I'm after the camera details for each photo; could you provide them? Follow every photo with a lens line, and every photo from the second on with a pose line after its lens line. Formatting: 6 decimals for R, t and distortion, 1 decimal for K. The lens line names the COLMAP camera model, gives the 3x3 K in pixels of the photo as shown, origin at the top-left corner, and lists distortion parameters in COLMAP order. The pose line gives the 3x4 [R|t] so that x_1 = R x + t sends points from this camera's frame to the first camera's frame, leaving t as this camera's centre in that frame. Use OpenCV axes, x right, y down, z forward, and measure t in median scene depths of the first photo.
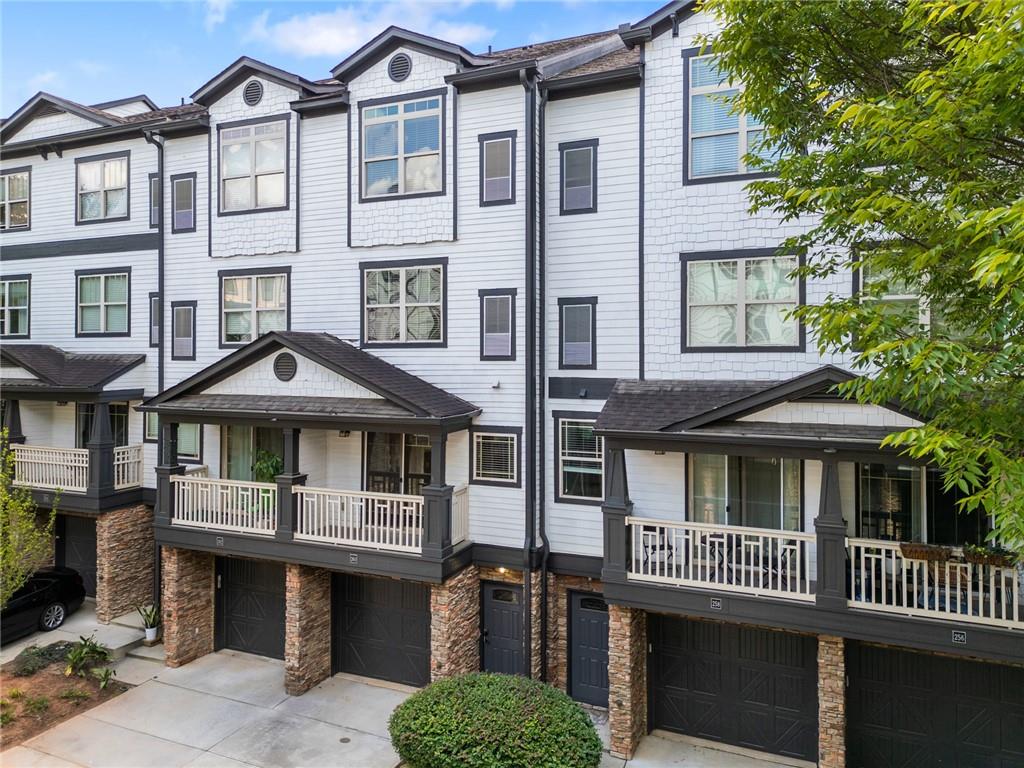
lens RADIAL K [[721.9, 0, 516.3], [0, 721.9, 351.7], [0, 0, 1]] dist [0.041645, -0.038510]
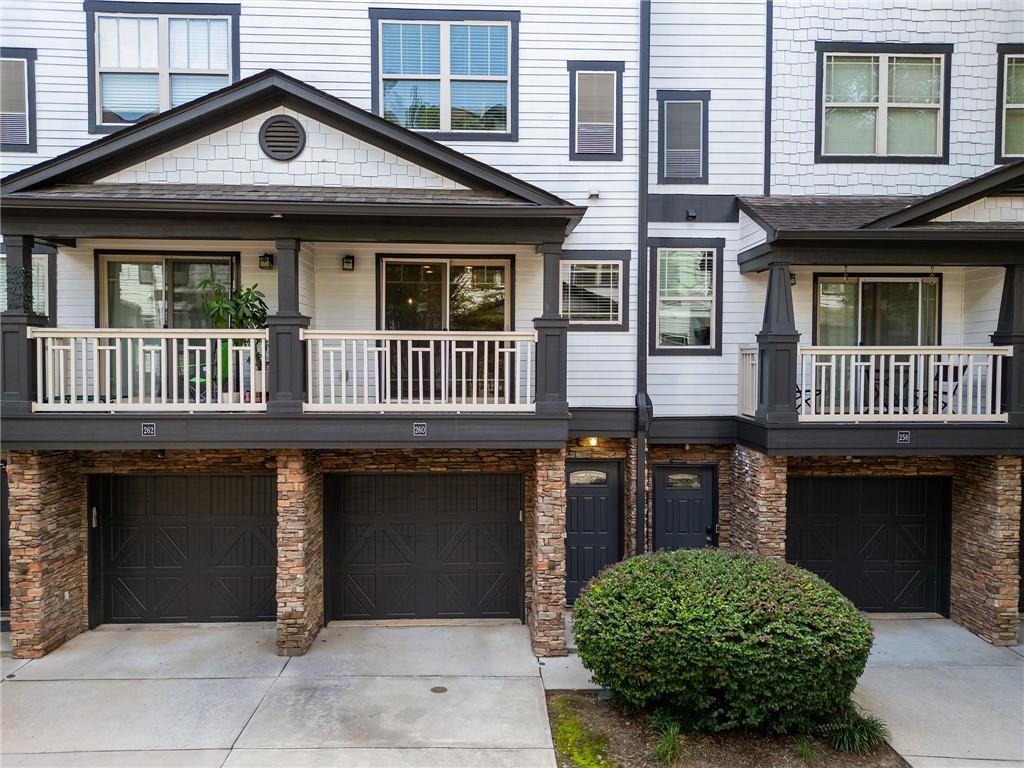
lens RADIAL K [[721.9, 0, 511.8], [0, 721.9, 383.1], [0, 0, 1]] dist [0.041645, -0.038510]
pose [[0.903297, -0.009303, 0.428915, -0.426745], [-0.006957, 0.999316, 0.036324, 0.215090], [-0.428959, -0.035795, 0.902614, 0.359517]]
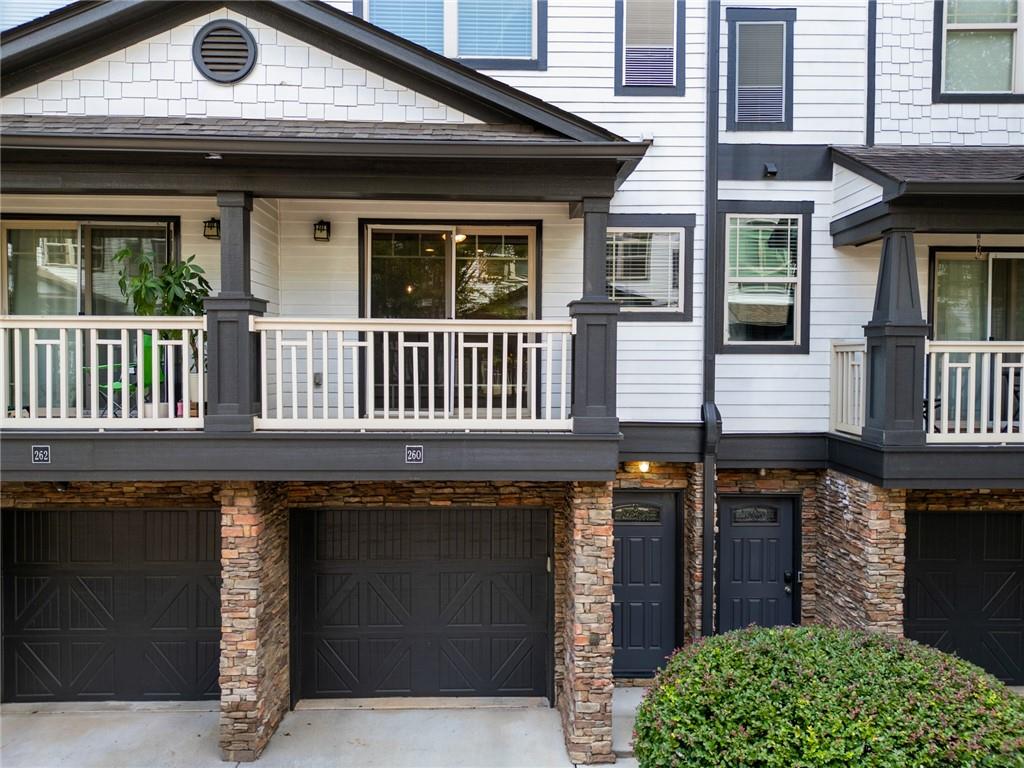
lens RADIAL K [[721.9, 0, 510.9], [0, 721.9, 382.3], [0, 0, 1]] dist [0.041645, -0.038510]
pose [[0.908330, -0.007205, 0.418192, -0.362318], [-0.008236, 0.999350, 0.035107, 0.216620], [-0.418173, -0.035334, 0.907680, 0.528473]]
